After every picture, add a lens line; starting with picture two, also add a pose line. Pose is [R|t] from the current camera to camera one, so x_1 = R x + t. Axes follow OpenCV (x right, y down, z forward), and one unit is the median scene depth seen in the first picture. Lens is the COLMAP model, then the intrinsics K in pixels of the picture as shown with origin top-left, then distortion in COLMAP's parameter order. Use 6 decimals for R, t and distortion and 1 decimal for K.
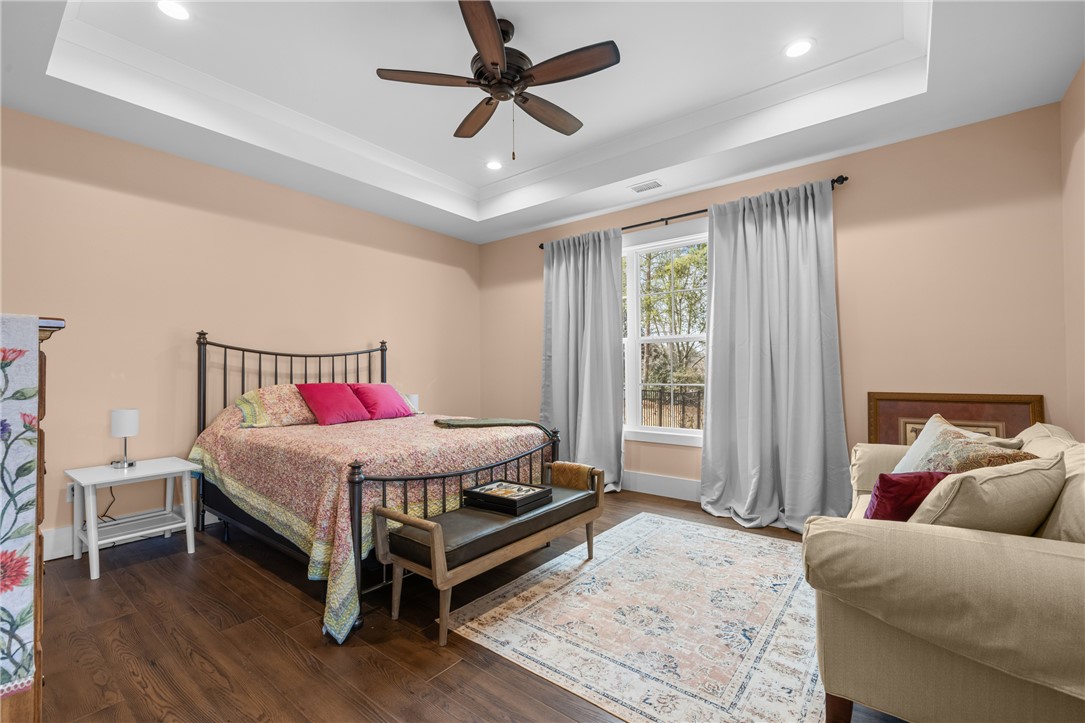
lens RADIAL K [[469.7, 0, 538.5], [0, 469.7, 372.2], [0, 0, 1]] dist [0.002226, 0.000549]
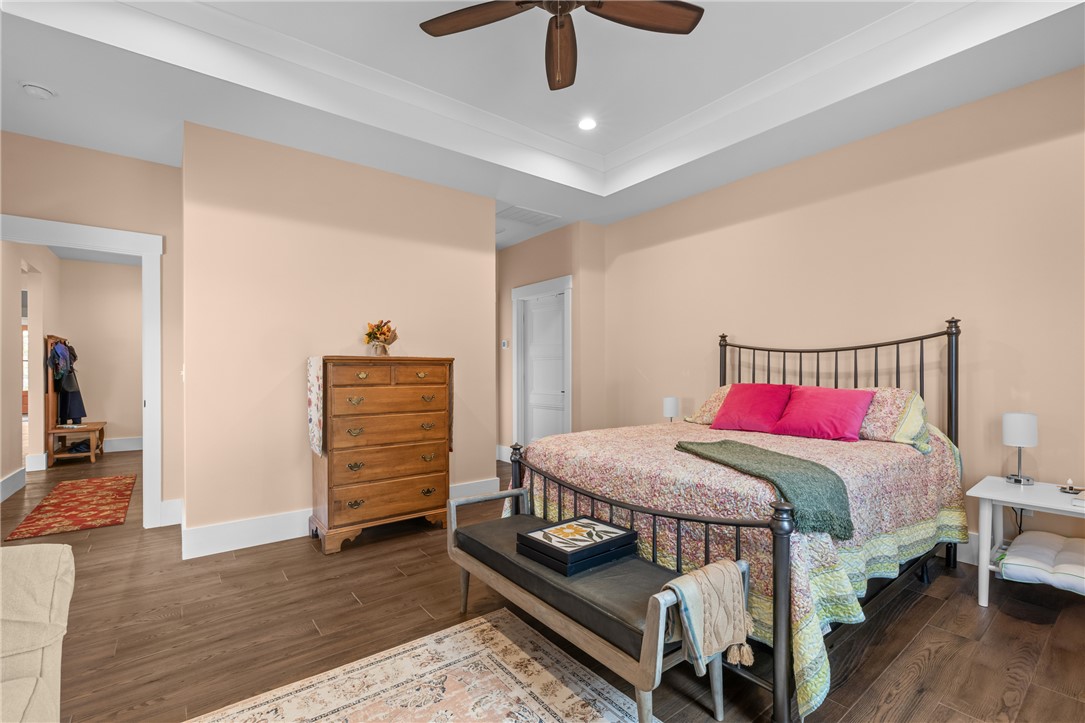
lens RADIAL K [[469.7, 0, 538.5], [0, 469.7, 372.2], [0, 0, 1]] dist [0.002226, 0.000549]
pose [[-0.232311, 0.008794, -0.972602, 0.596237], [0.001452, 0.999961, 0.008695, -0.007650], [0.972641, 0.000608, -0.232314, 1.001583]]
